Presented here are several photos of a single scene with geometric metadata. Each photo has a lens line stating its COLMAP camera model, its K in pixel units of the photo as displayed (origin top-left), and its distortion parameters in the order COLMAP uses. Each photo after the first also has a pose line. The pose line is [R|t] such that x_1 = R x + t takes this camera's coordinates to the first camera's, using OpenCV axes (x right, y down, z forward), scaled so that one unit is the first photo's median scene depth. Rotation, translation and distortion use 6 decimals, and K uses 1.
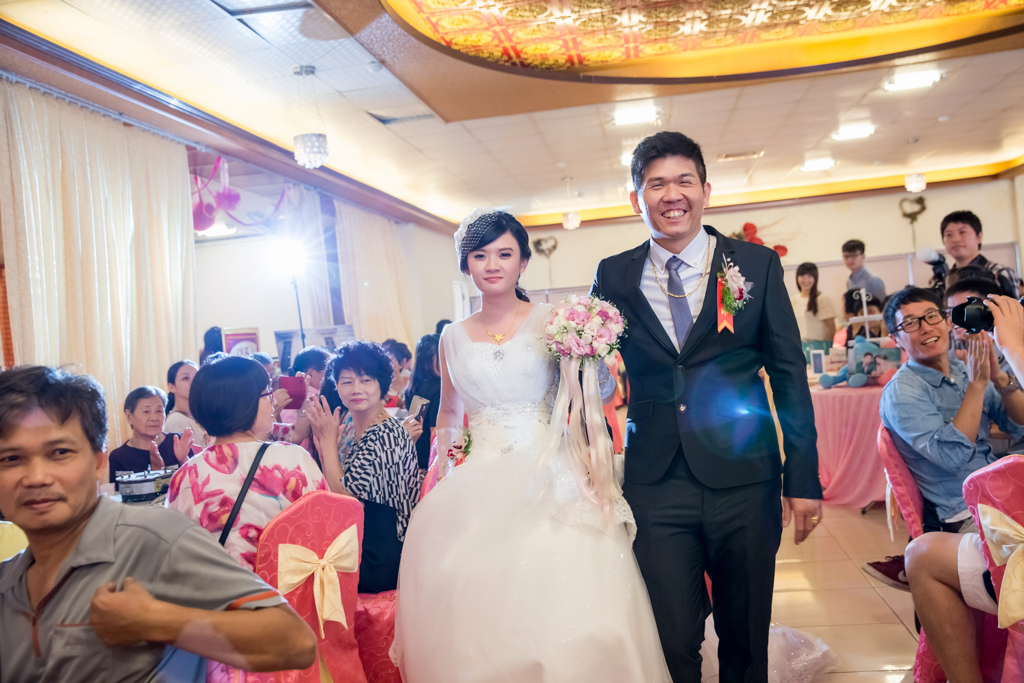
lens RADIAL K [[1048.3, 0, 512.0], [0, 1048.3, 341.5], [0, 0, 1]] dist [-0.003063, 0.107389]
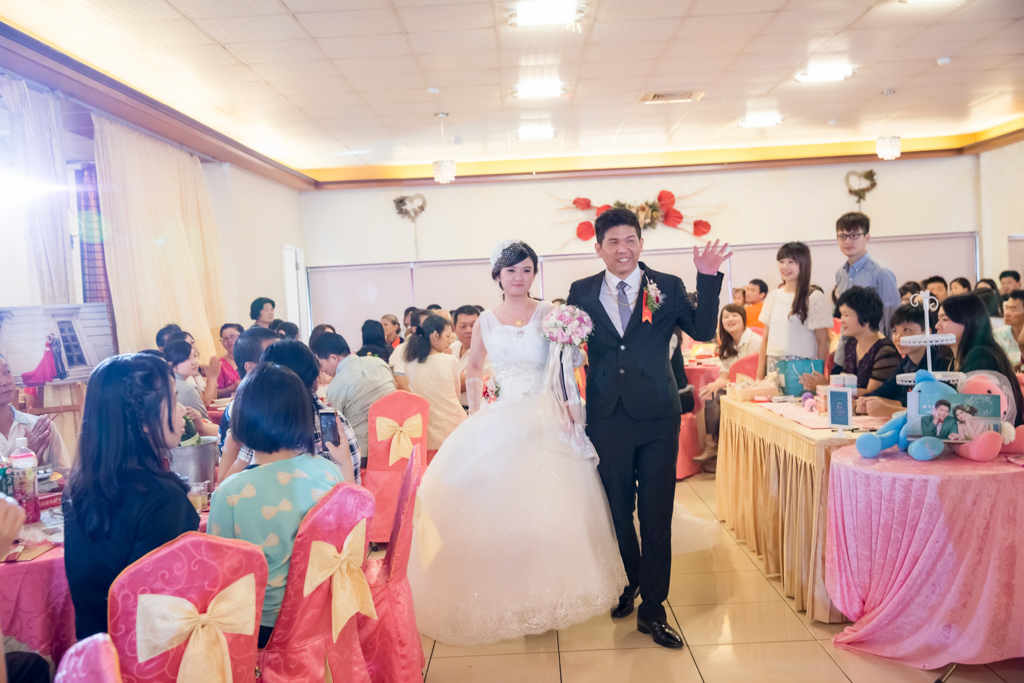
lens RADIAL K [[1048.3, 0, 512.0], [0, 1048.3, 341.5], [0, 0, 1]] dist [-0.003063, 0.107389]
pose [[0.991255, 0.037986, 0.126374, 0.018475], [-0.041435, 0.998834, 0.024774, -0.019312], [-0.125286, -0.029794, 0.991673, 0.322865]]
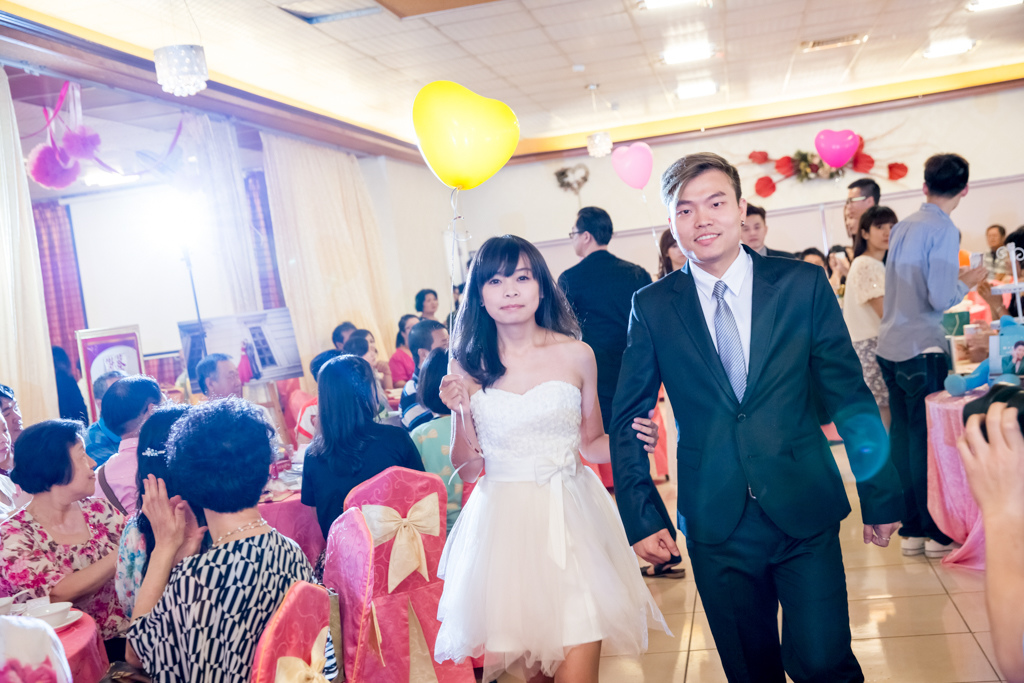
lens RADIAL K [[1318.0, 0, 512.0], [0, 1318.0, 341.5], [0, 0, 1]] dist [0.018320, 0.461883]
pose [[0.998391, -0.034701, -0.044849, 0.041480], [0.036610, 0.998428, 0.042449, -0.026412], [0.043305, -0.044023, 0.998092, 0.107293]]
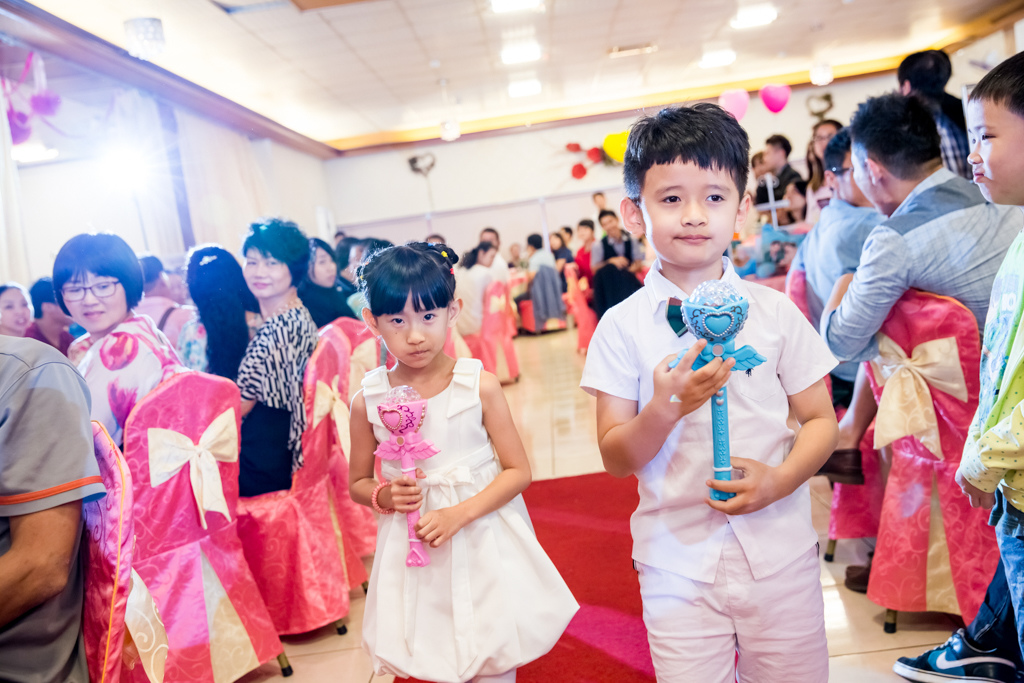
lens RADIAL K [[1184.8, 0, 519.9], [0, 1184.8, 354.6], [0, 0, 1]] dist [0.004682, 0.245797]
pose [[0.992732, -0.055868, 0.106593, -0.003078], [0.050425, 0.997315, 0.053100, 0.031780], [-0.109273, -0.047339, 0.992884, -0.018850]]
